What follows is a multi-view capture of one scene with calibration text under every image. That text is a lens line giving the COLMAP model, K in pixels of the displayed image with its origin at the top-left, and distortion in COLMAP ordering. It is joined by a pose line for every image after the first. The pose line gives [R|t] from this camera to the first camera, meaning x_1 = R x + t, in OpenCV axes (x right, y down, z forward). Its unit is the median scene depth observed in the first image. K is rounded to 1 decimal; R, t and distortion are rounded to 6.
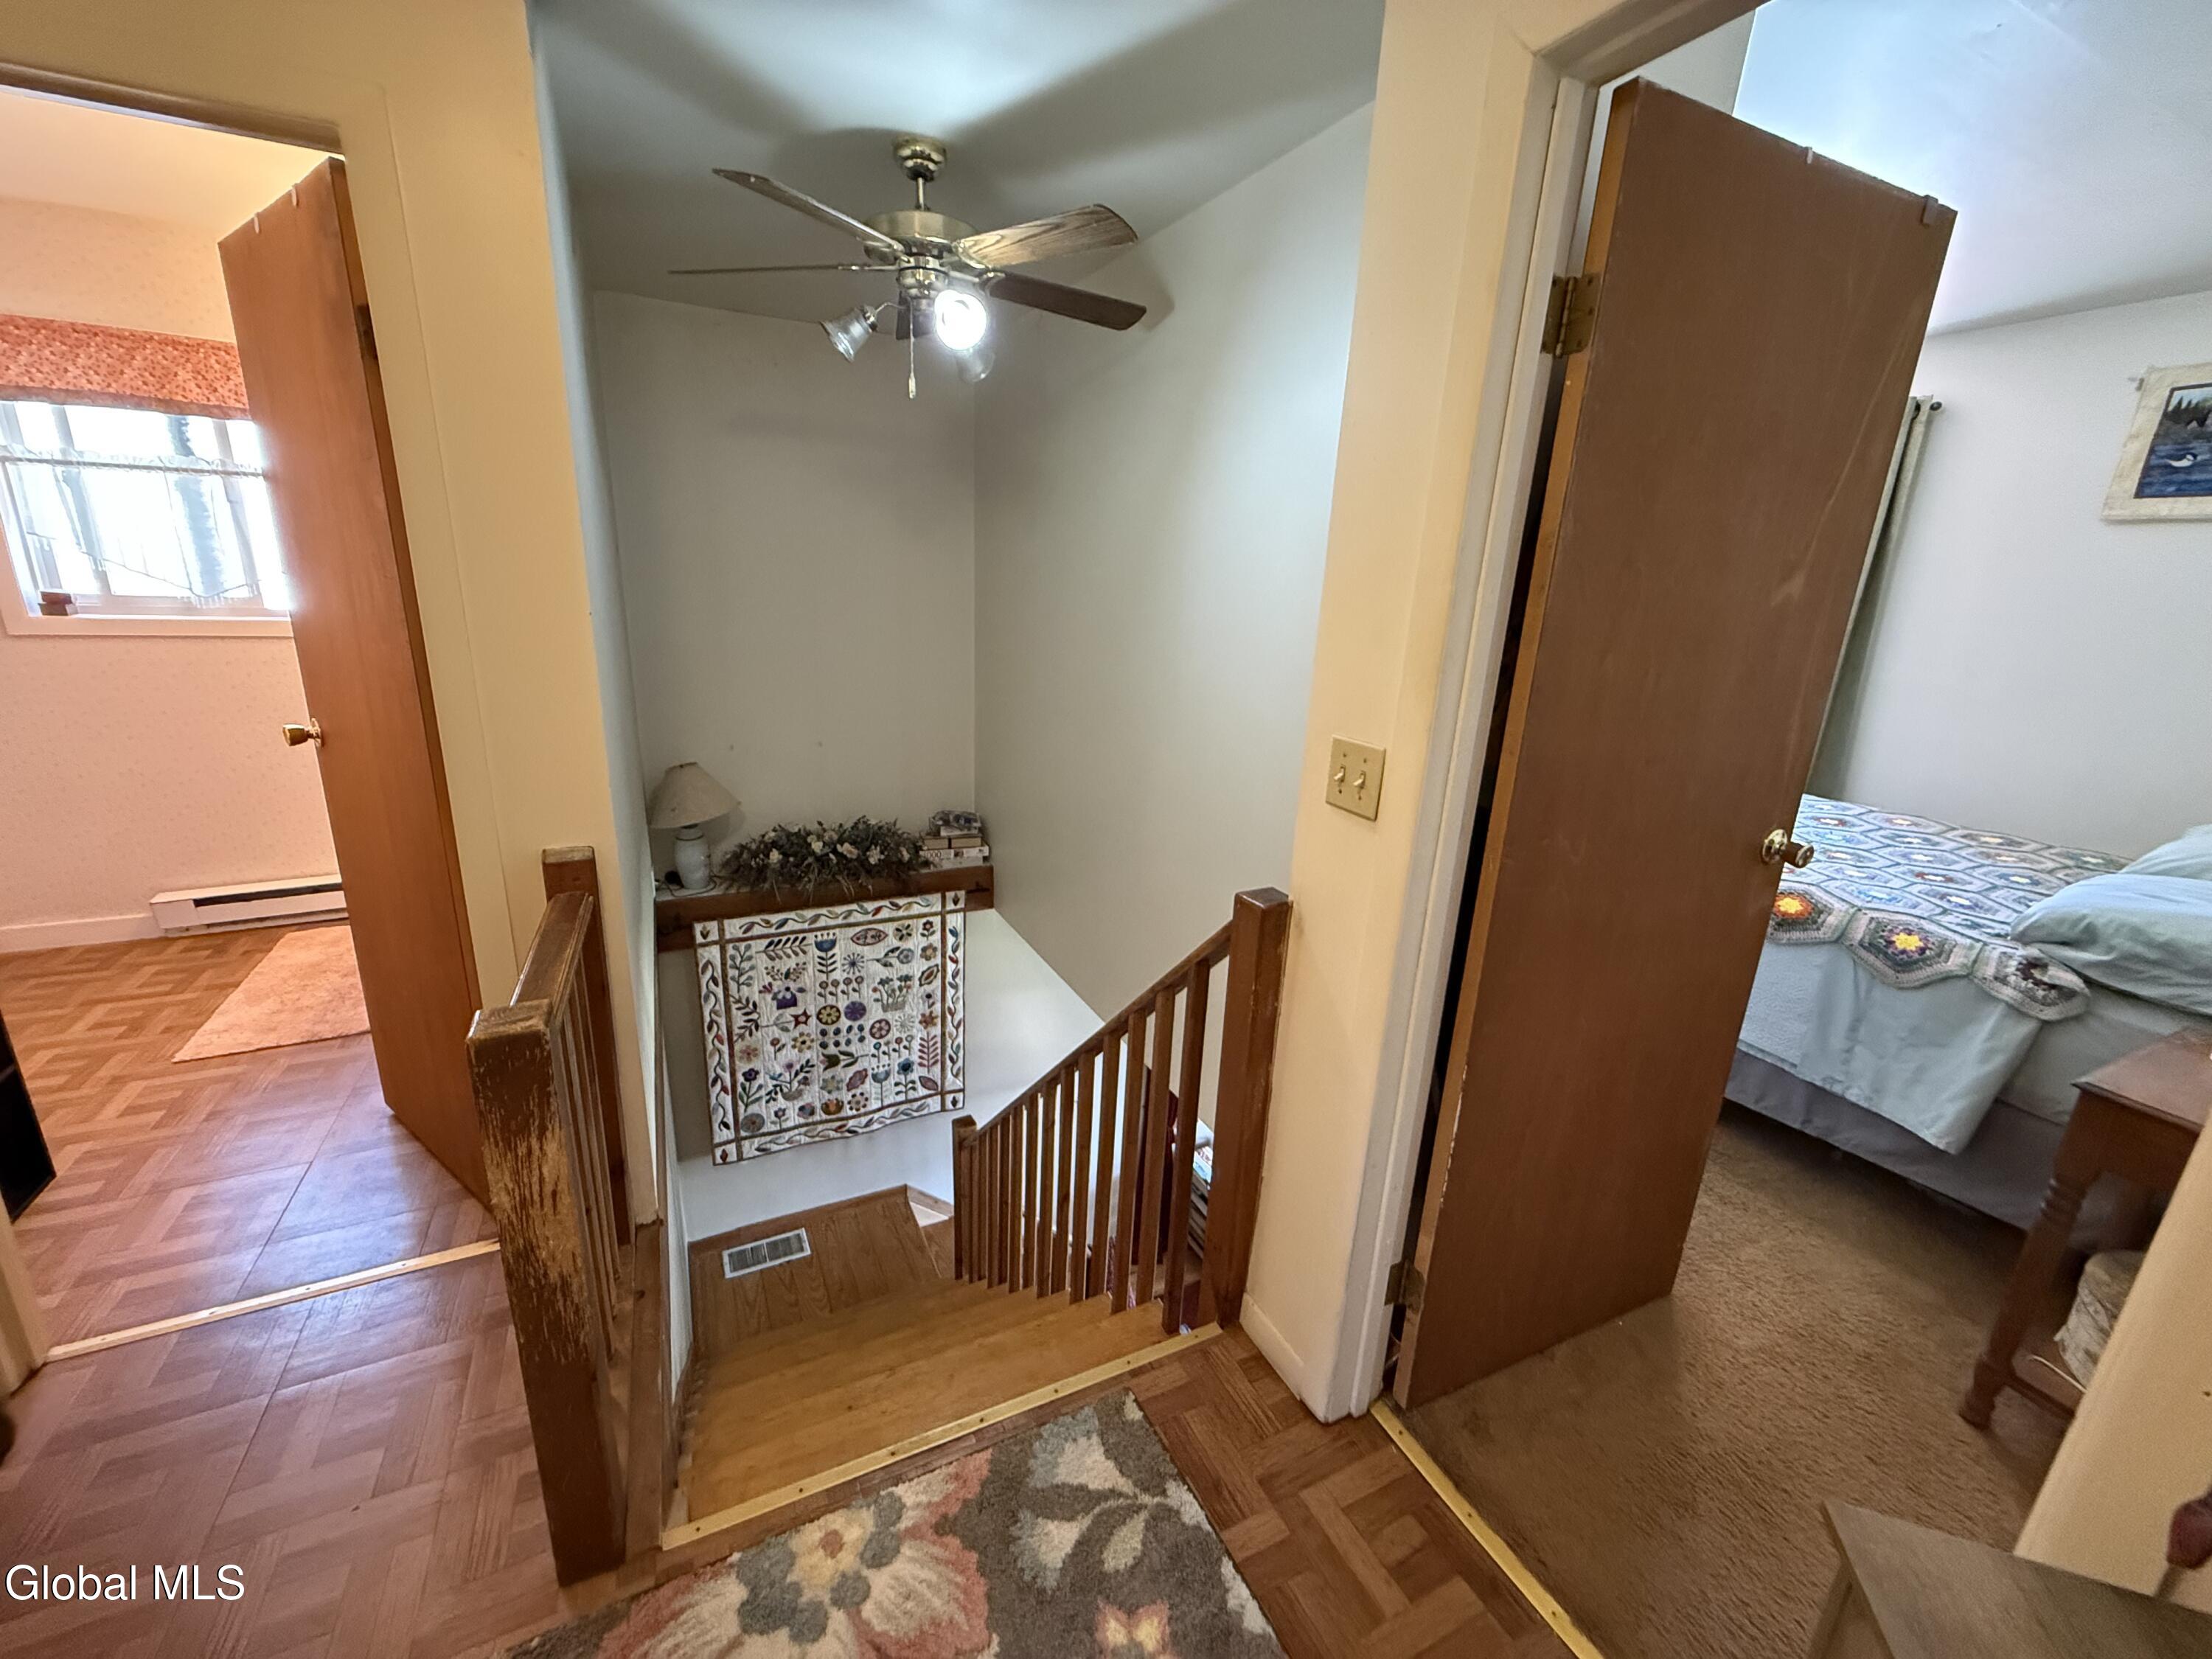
lens RADIAL K [[879.2, 0, 1098.0], [0, 879.2, 824.0], [0, 0, 1]] dist [0.001349, 0.000095]
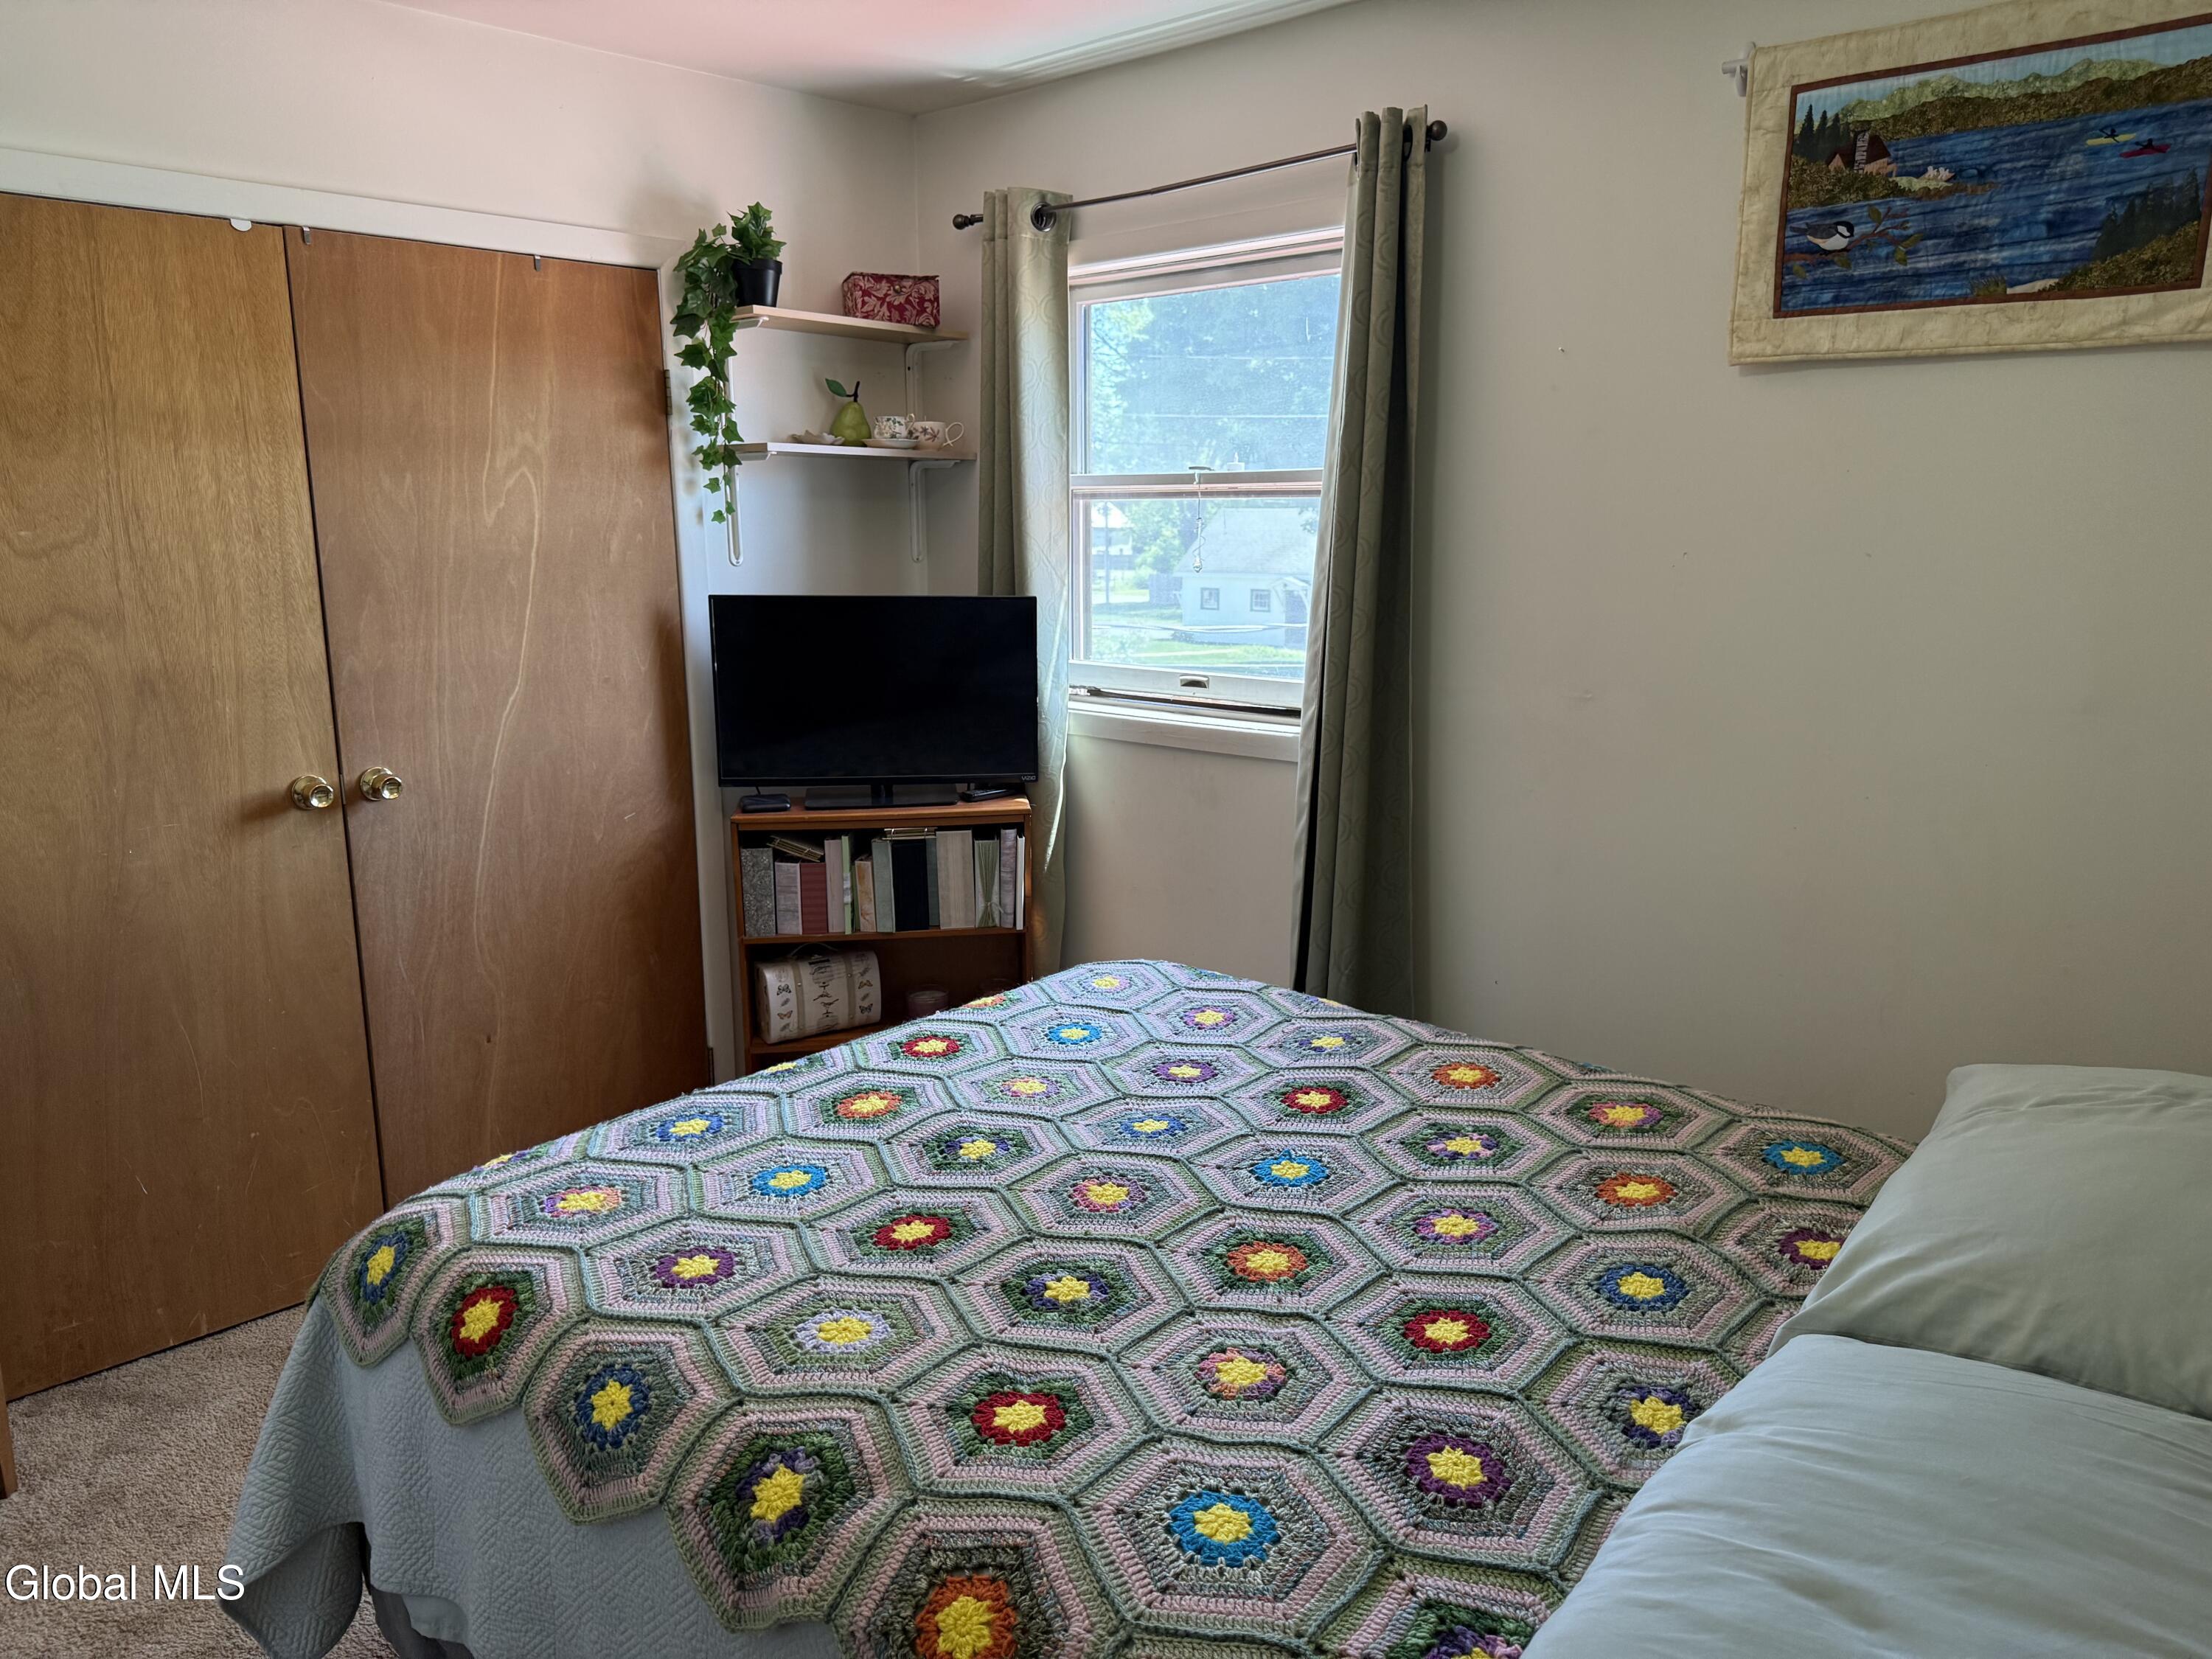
lens RADIAL K [[1579.5, 0, 1106.0], [0, 1579.5, 829.5], [0, 0, 1]] dist [0.037456, -0.040334]
pose [[0.929990, -0.108451, 0.351223, 0.530454], [0.135514, 0.989339, -0.053333, -0.106301], [-0.341695, 0.097195, 0.934772, 0.365497]]
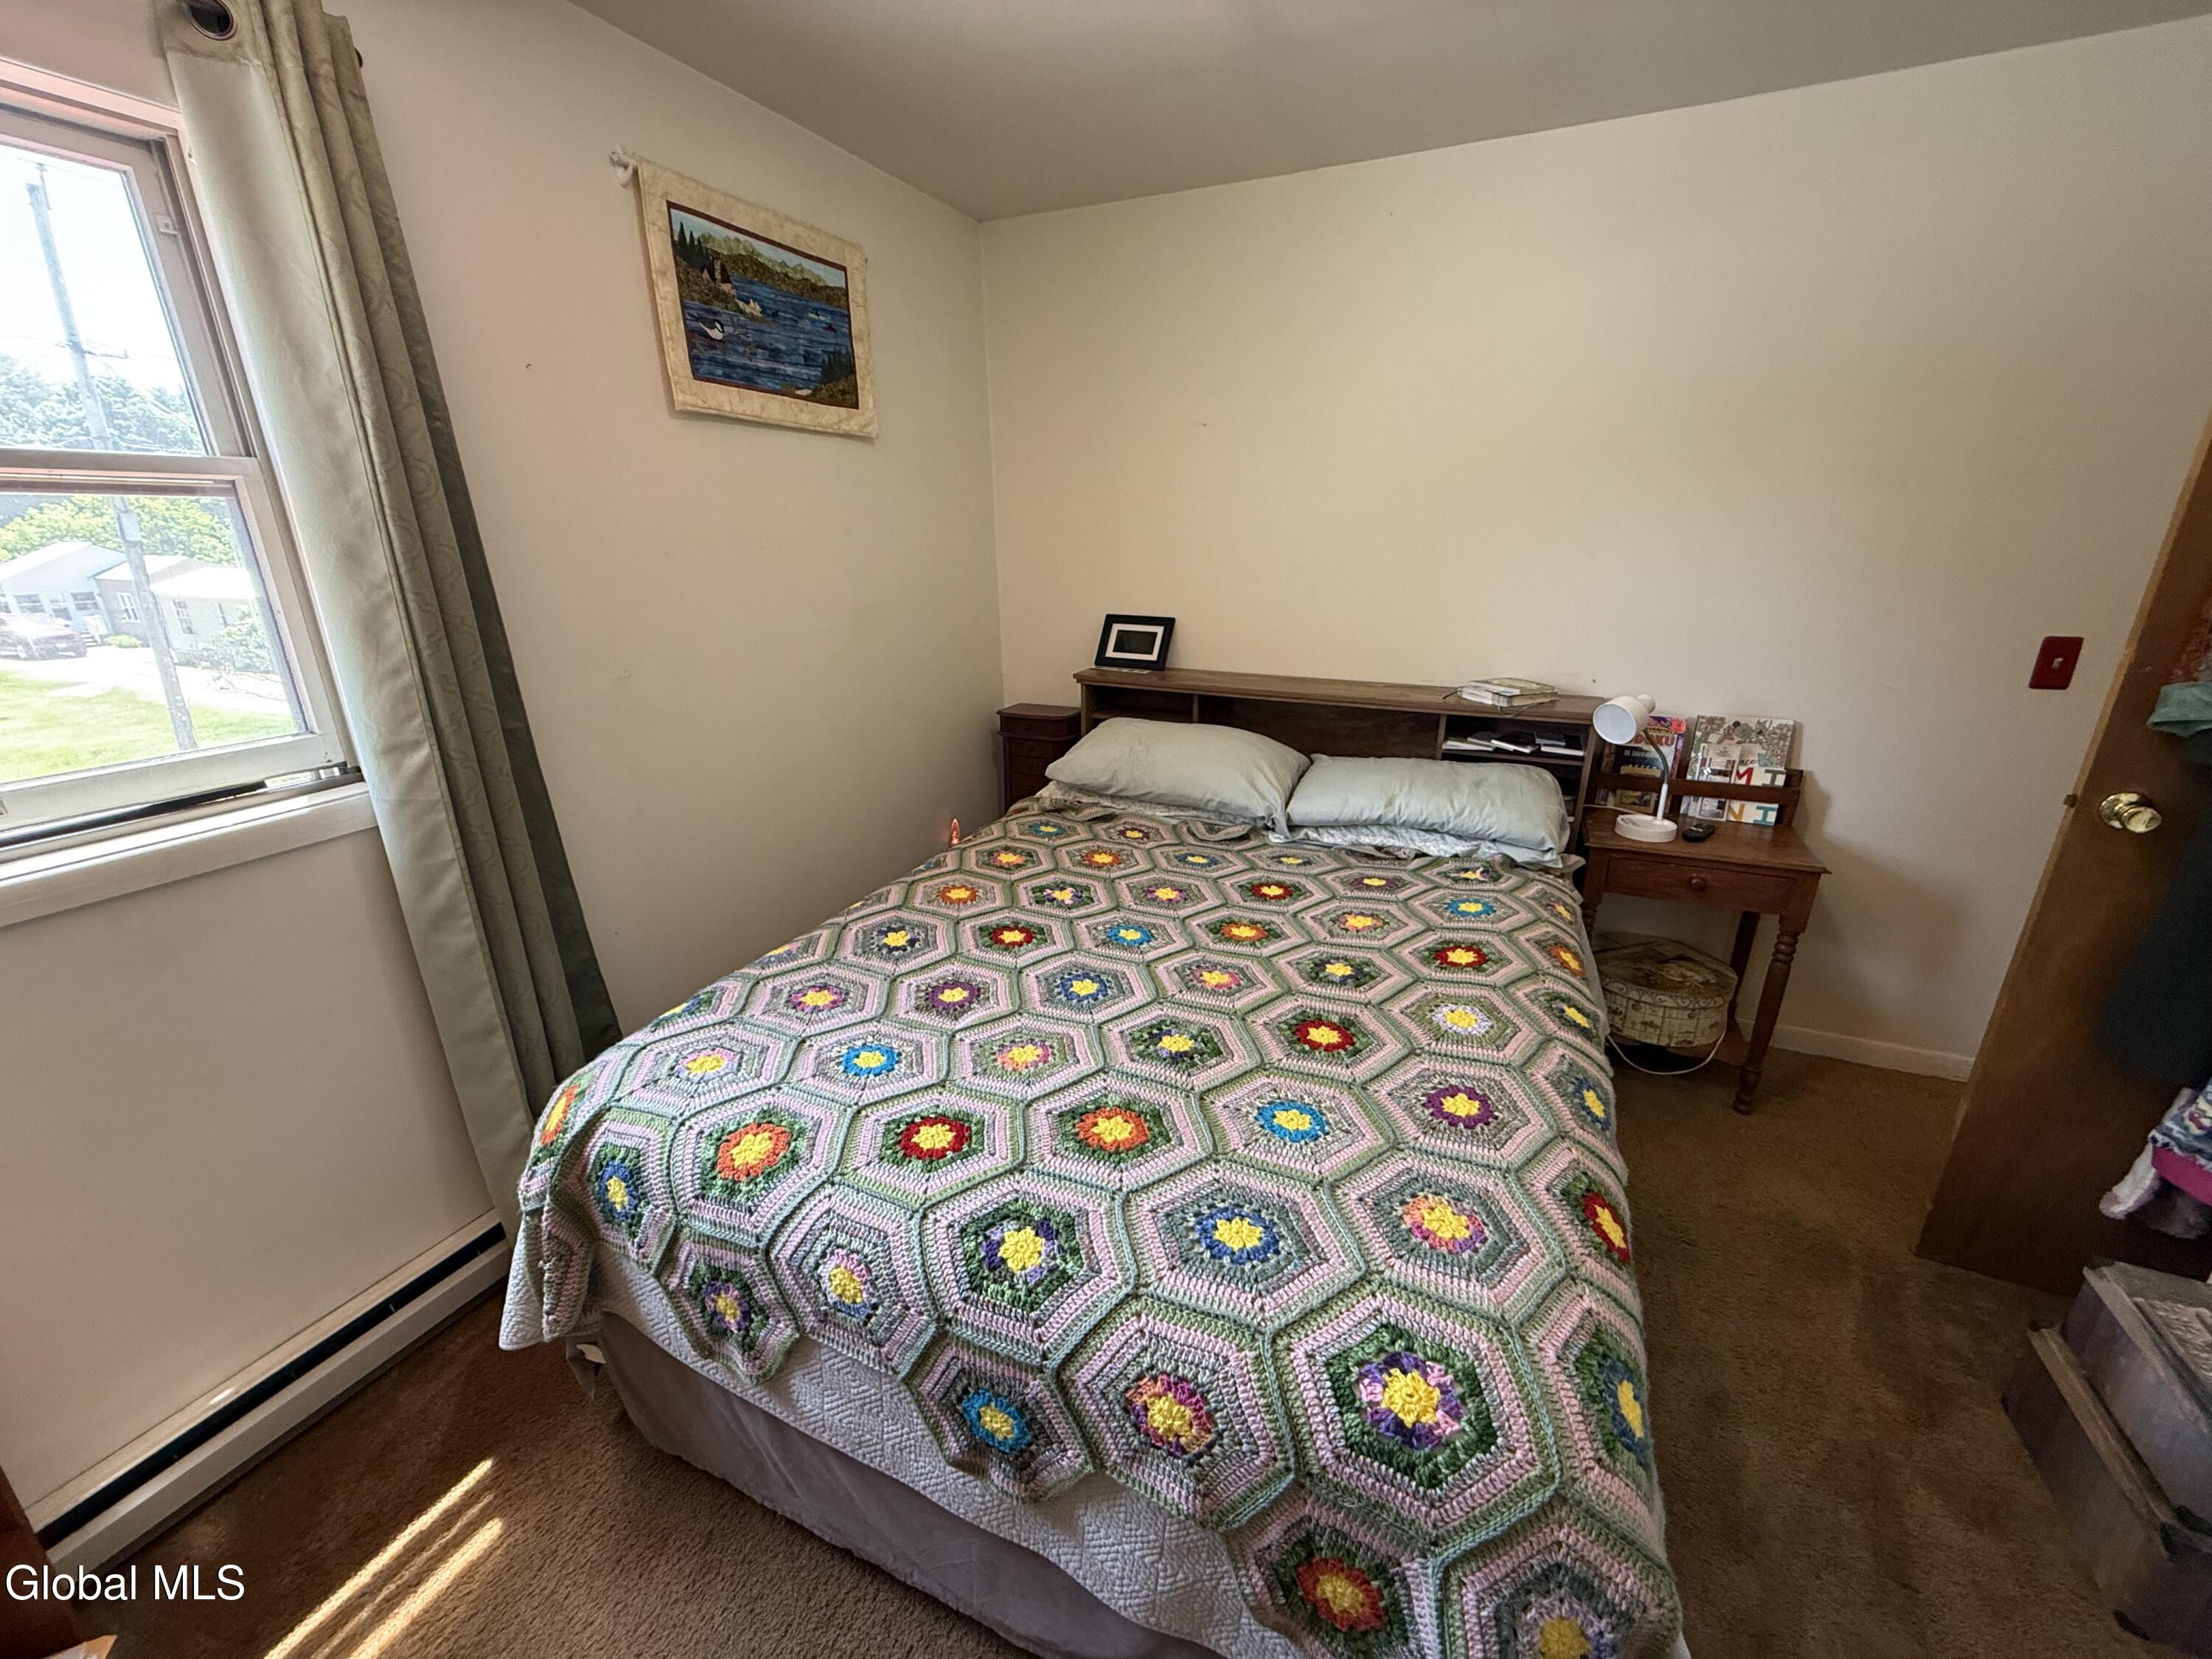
lens RADIAL K [[879.2, 0, 1098.0], [0, 879.2, 824.0], [0, 0, 1]] dist [0.001349, 0.000095]
pose [[-0.636311, -0.282563, 0.717820, 0.419775], [0.197139, 0.840046, 0.505430, -0.369424], [-0.745818, 0.463121, -0.478826, 1.266782]]
